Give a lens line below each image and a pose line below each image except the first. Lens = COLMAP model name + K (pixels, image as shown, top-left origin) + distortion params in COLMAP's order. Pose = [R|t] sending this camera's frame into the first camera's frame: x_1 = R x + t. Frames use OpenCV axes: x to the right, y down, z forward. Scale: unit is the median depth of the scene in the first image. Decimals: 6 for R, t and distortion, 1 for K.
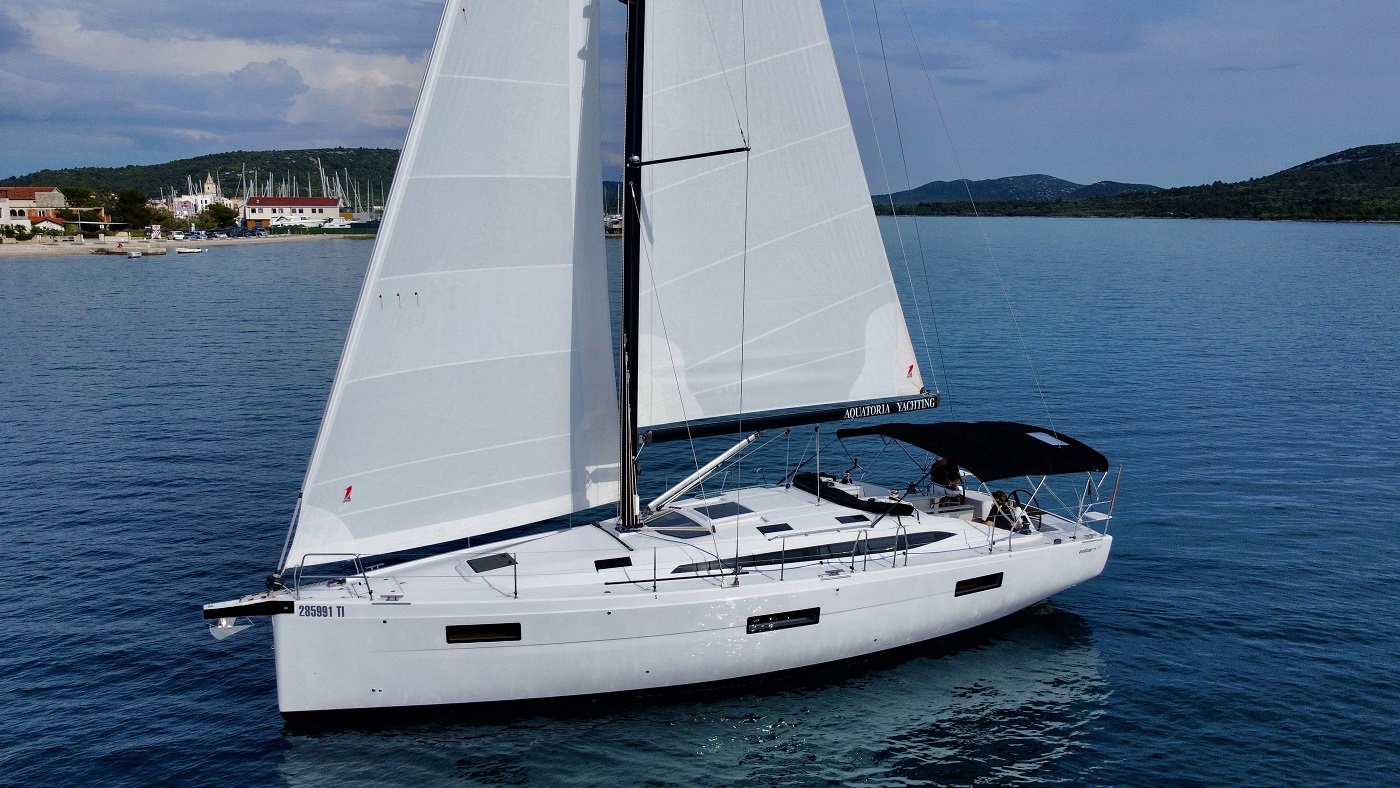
lens RADIAL K [[1065.1, 0, 700.0], [0, 1065.1, 394.0], [0, 0, 1]] dist [-0.005935, -0.001381]
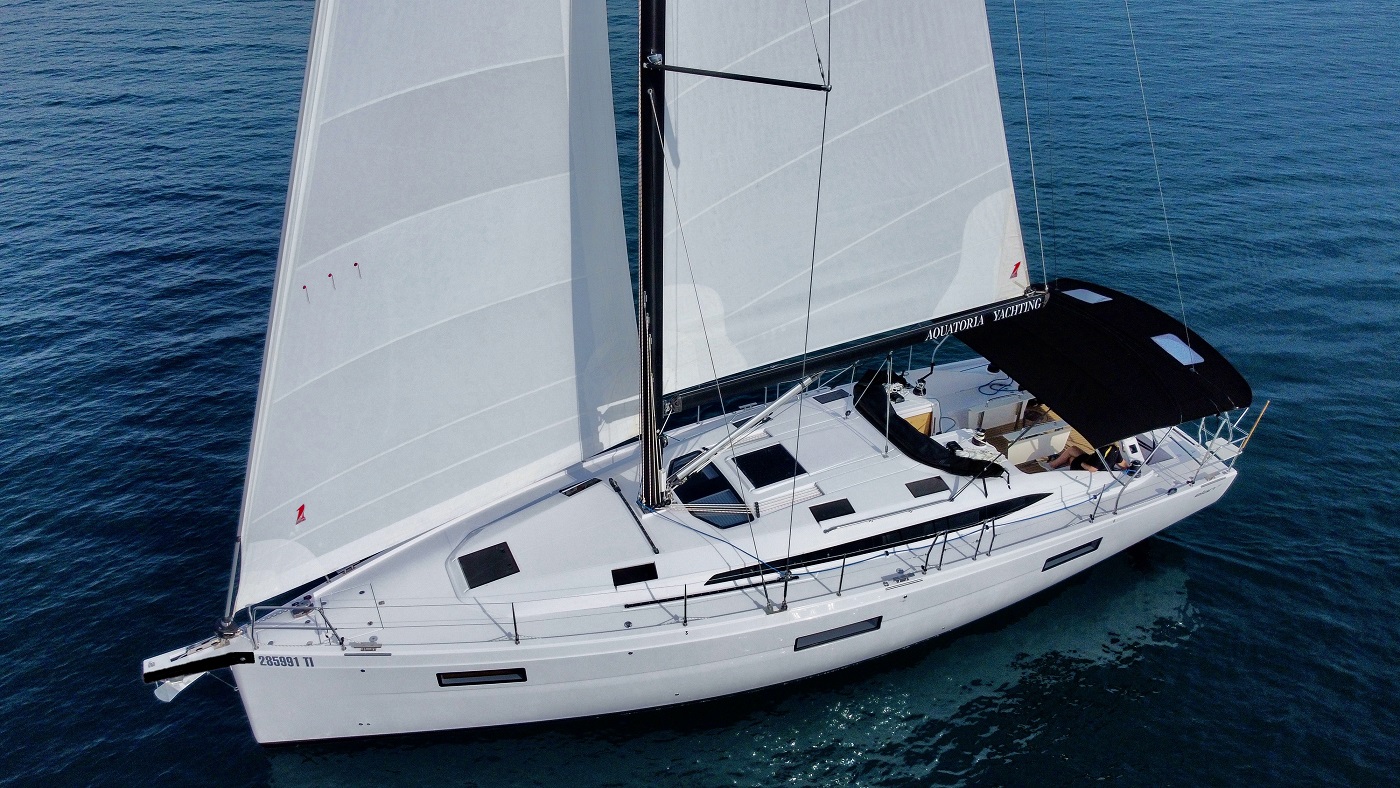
lens RADIAL K [[1065.1, 0, 700.0], [0, 1065.1, 394.0], [0, 0, 1]] dist [-0.005935, -0.001381]
pose [[0.999590, 0.015368, -0.024166, -0.012527], [-0.004556, 0.918422, 0.395575, -0.273384], [0.028273, -0.395302, 0.918116, 0.279958]]
